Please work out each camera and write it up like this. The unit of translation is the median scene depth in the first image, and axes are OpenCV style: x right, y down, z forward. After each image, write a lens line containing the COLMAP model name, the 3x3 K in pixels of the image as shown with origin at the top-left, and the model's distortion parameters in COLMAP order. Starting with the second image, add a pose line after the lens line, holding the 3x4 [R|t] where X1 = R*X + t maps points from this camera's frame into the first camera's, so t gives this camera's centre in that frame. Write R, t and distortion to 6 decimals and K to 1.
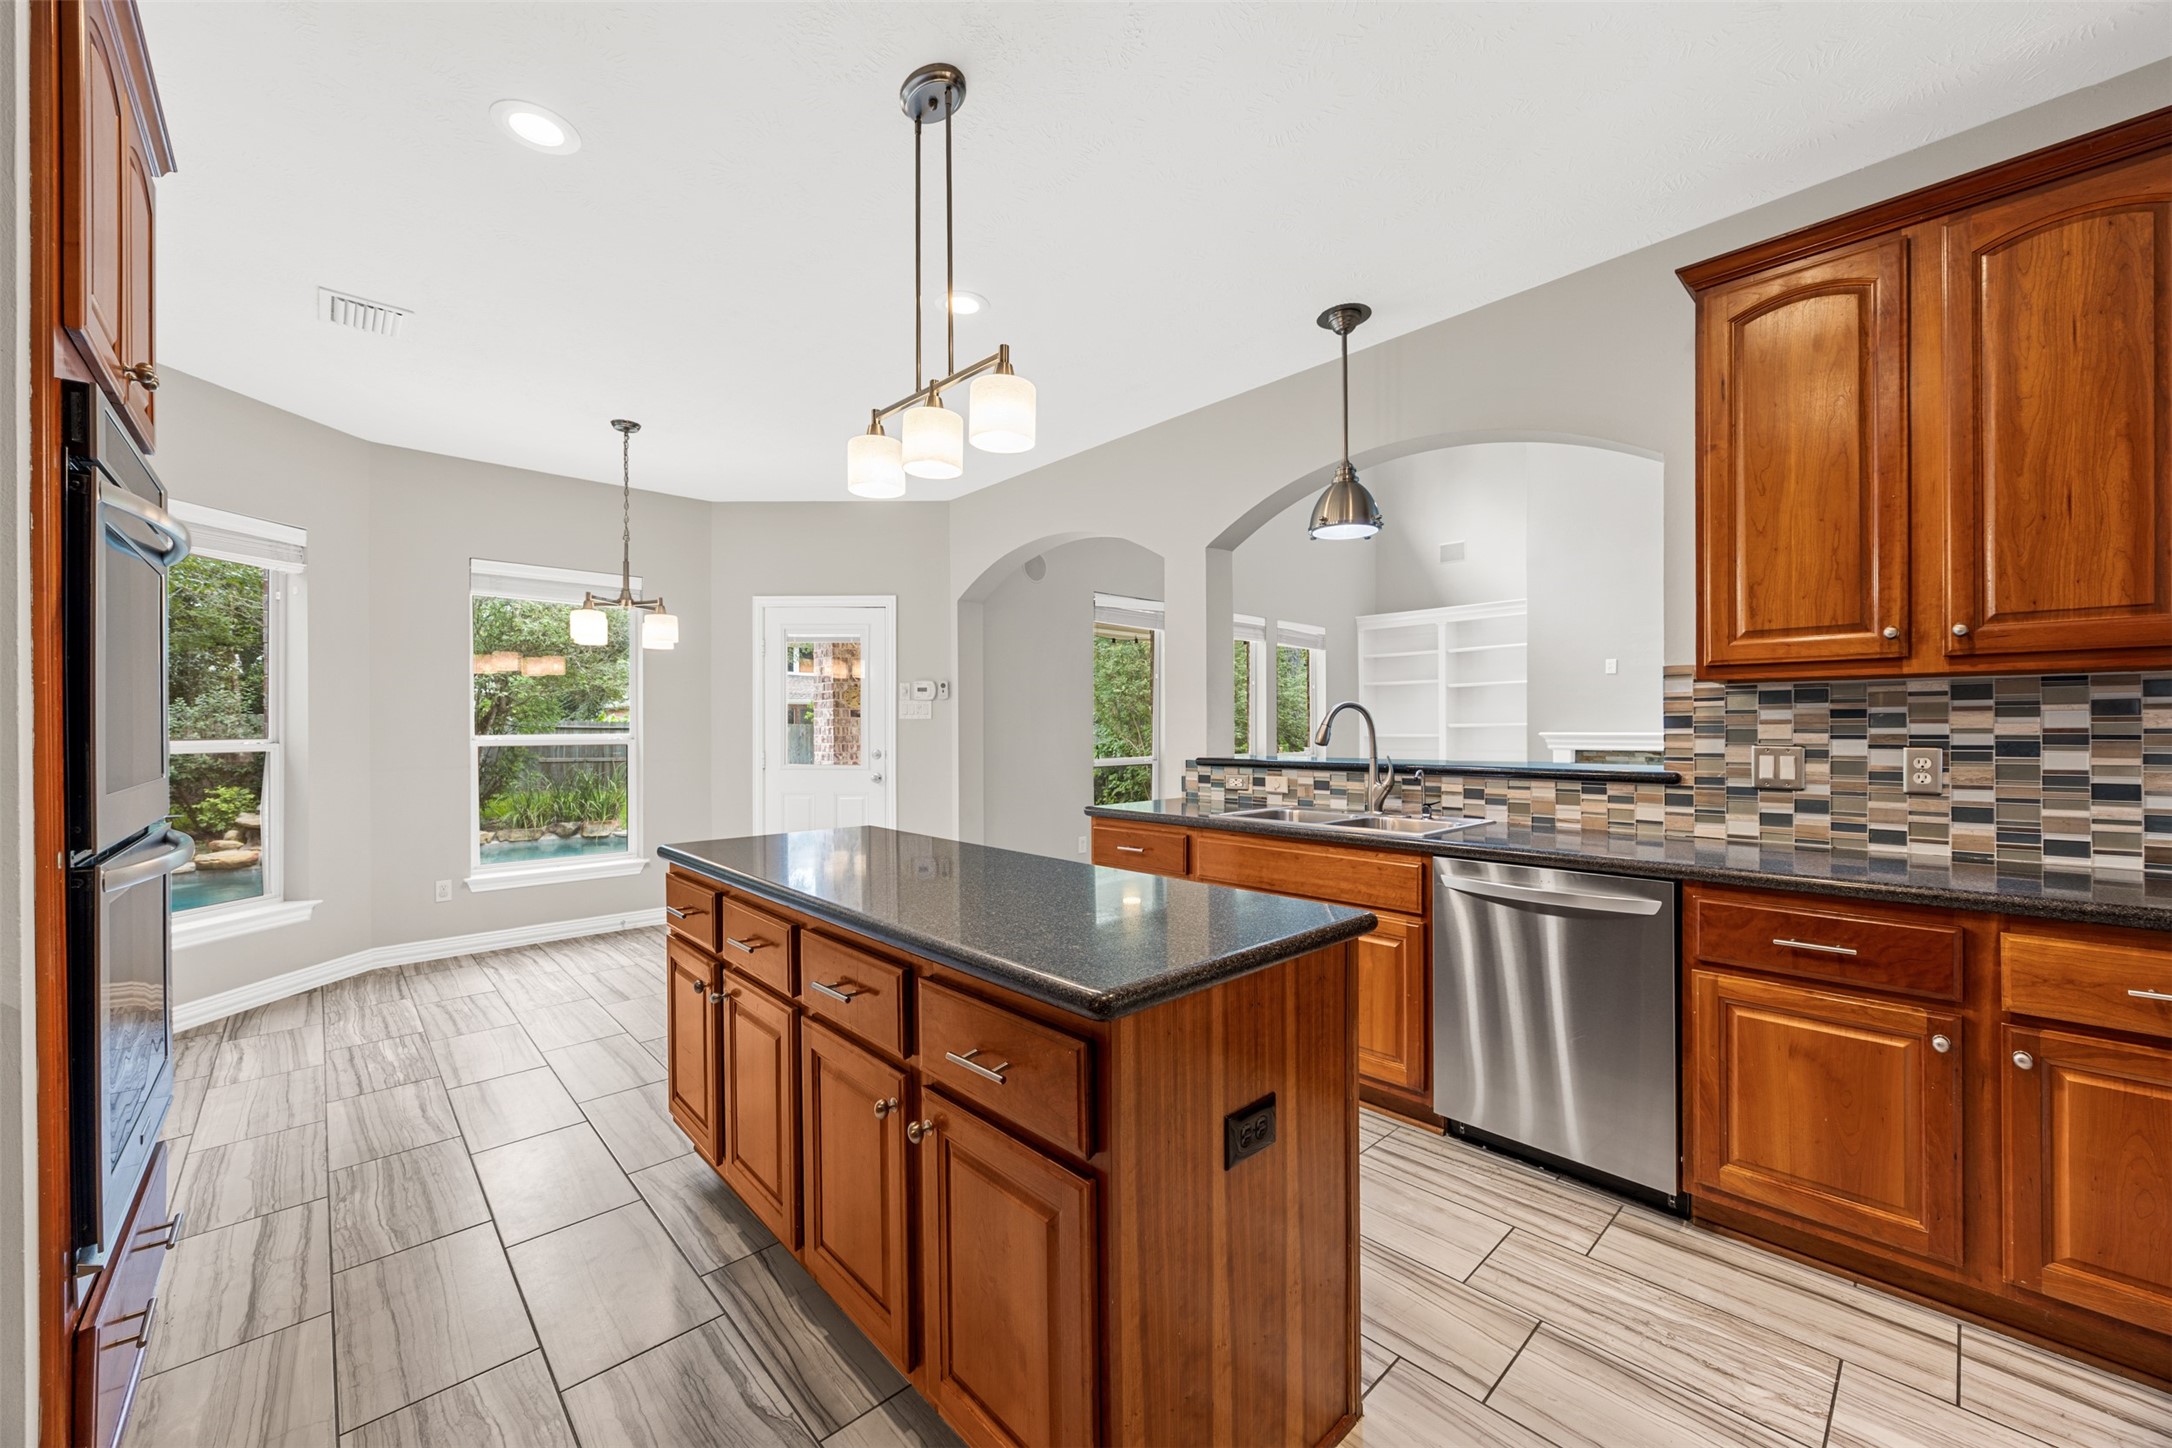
lens RADIAL K [[834.7, 0, 1082.2], [0, 834.7, 728.5], [0, 0, 1]] dist [-0.000217, -0.000061]
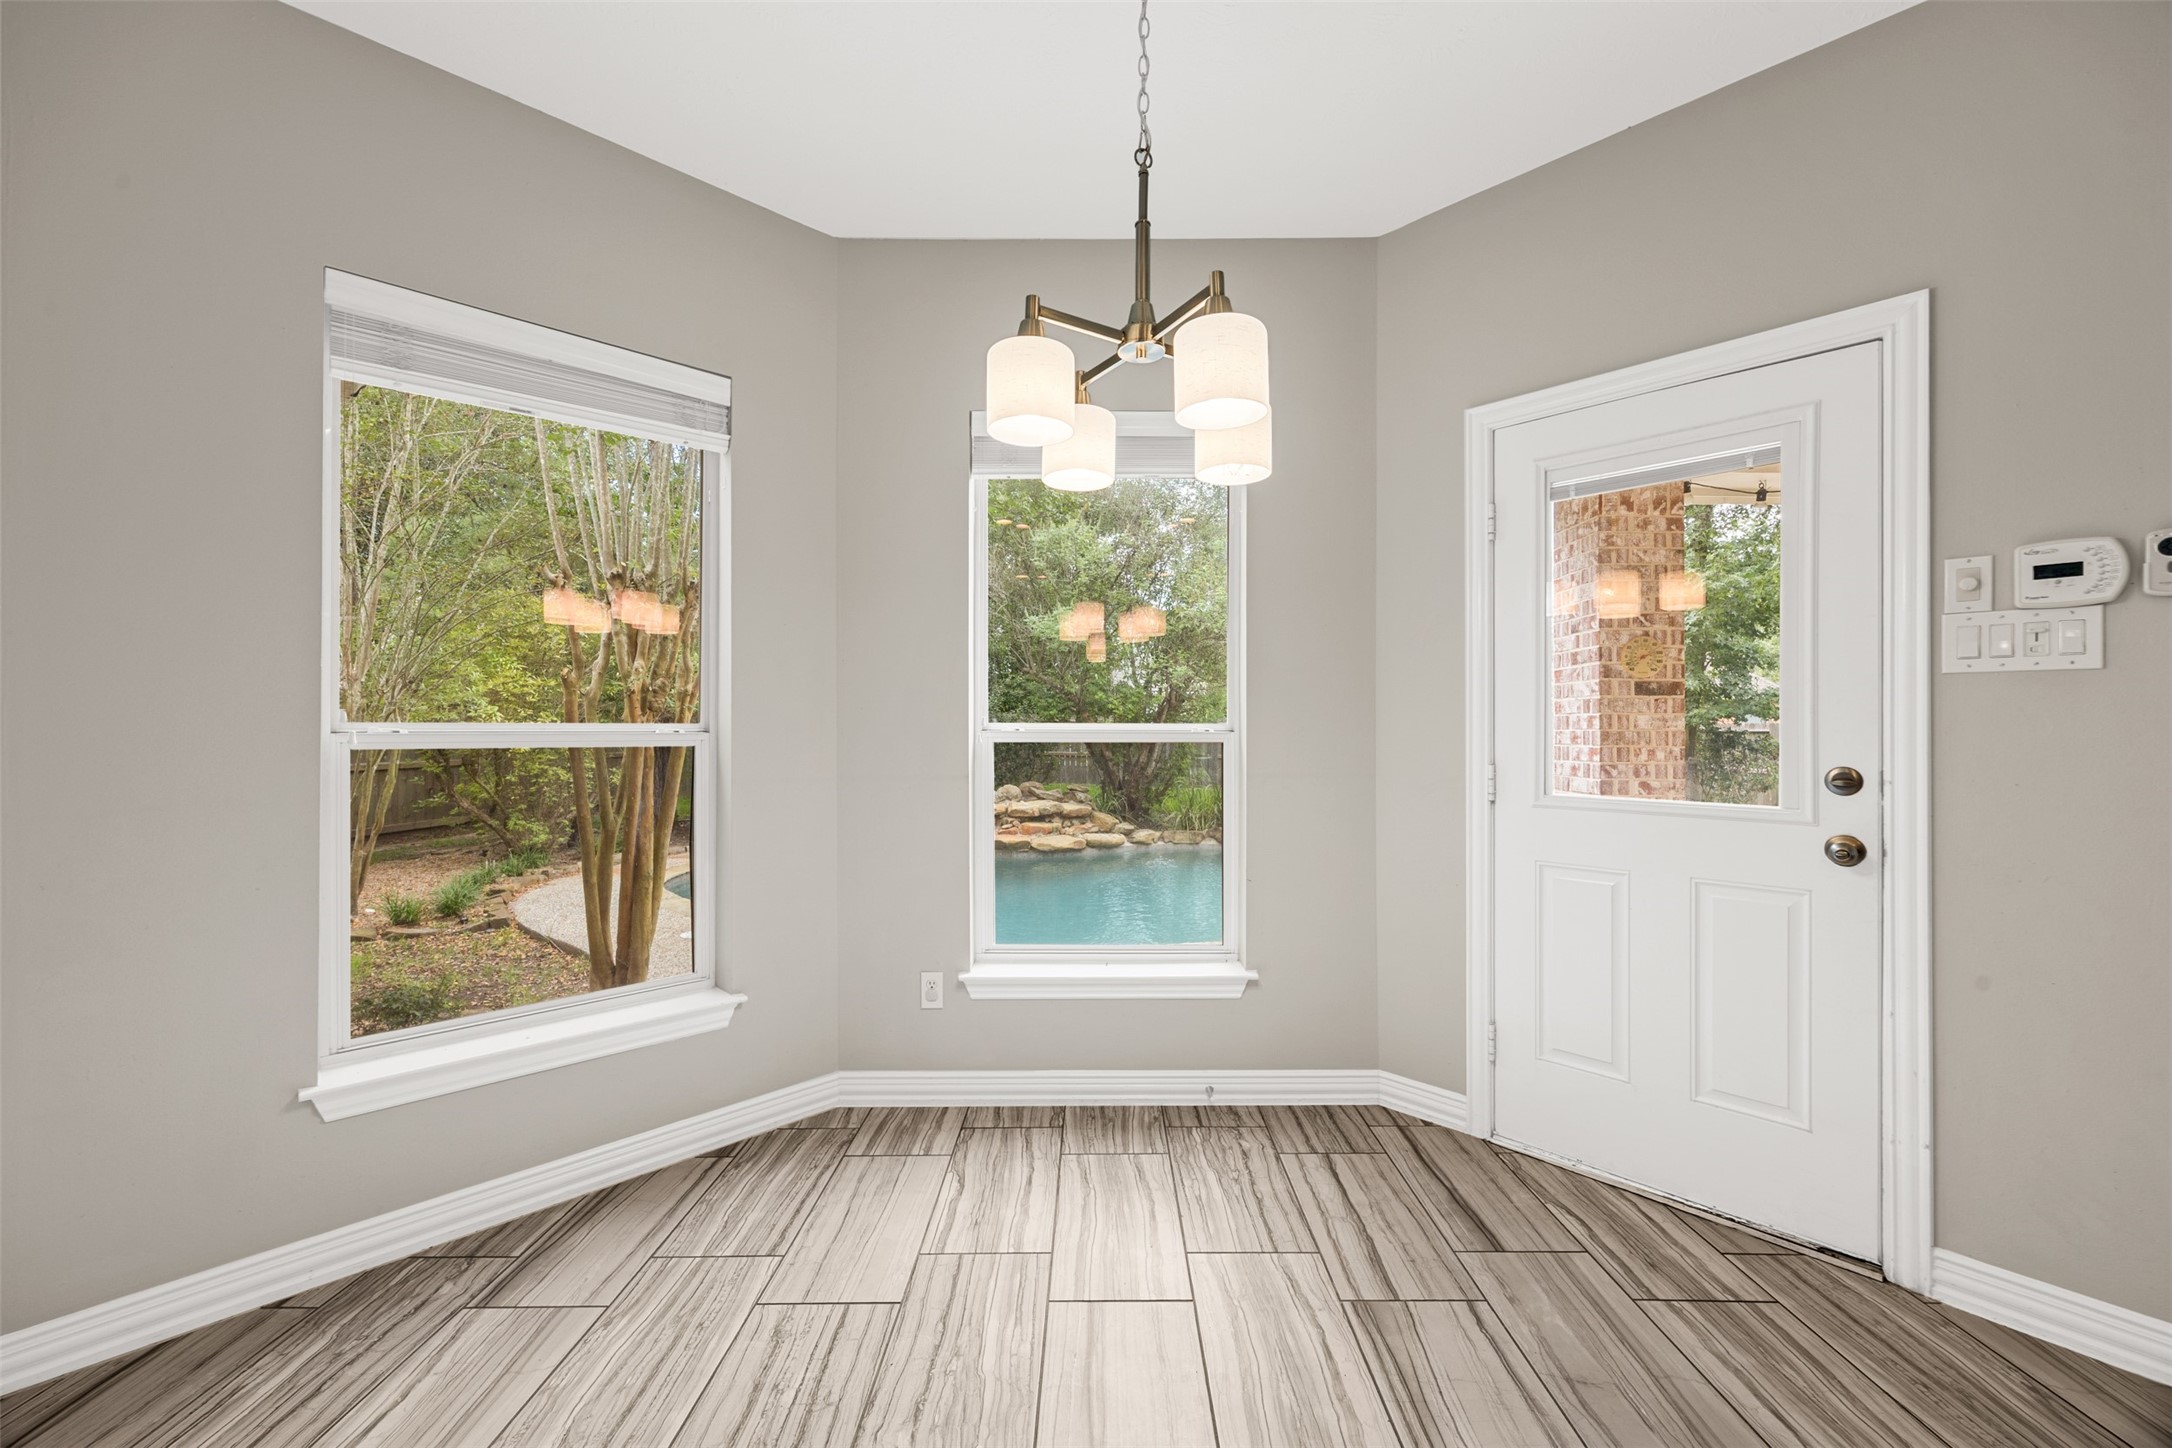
lens RADIAL K [[891.8, 0, 1086.0], [0, 891.8, 724.0], [0, 0, 1]] dist [0.000043, 0.000111]
pose [[0.746581, -0.001617, -0.665293, -0.241745], [-0.003232, 0.999976, -0.006057, 0.011421], [0.665287, 0.006673, 0.746558, 0.538659]]
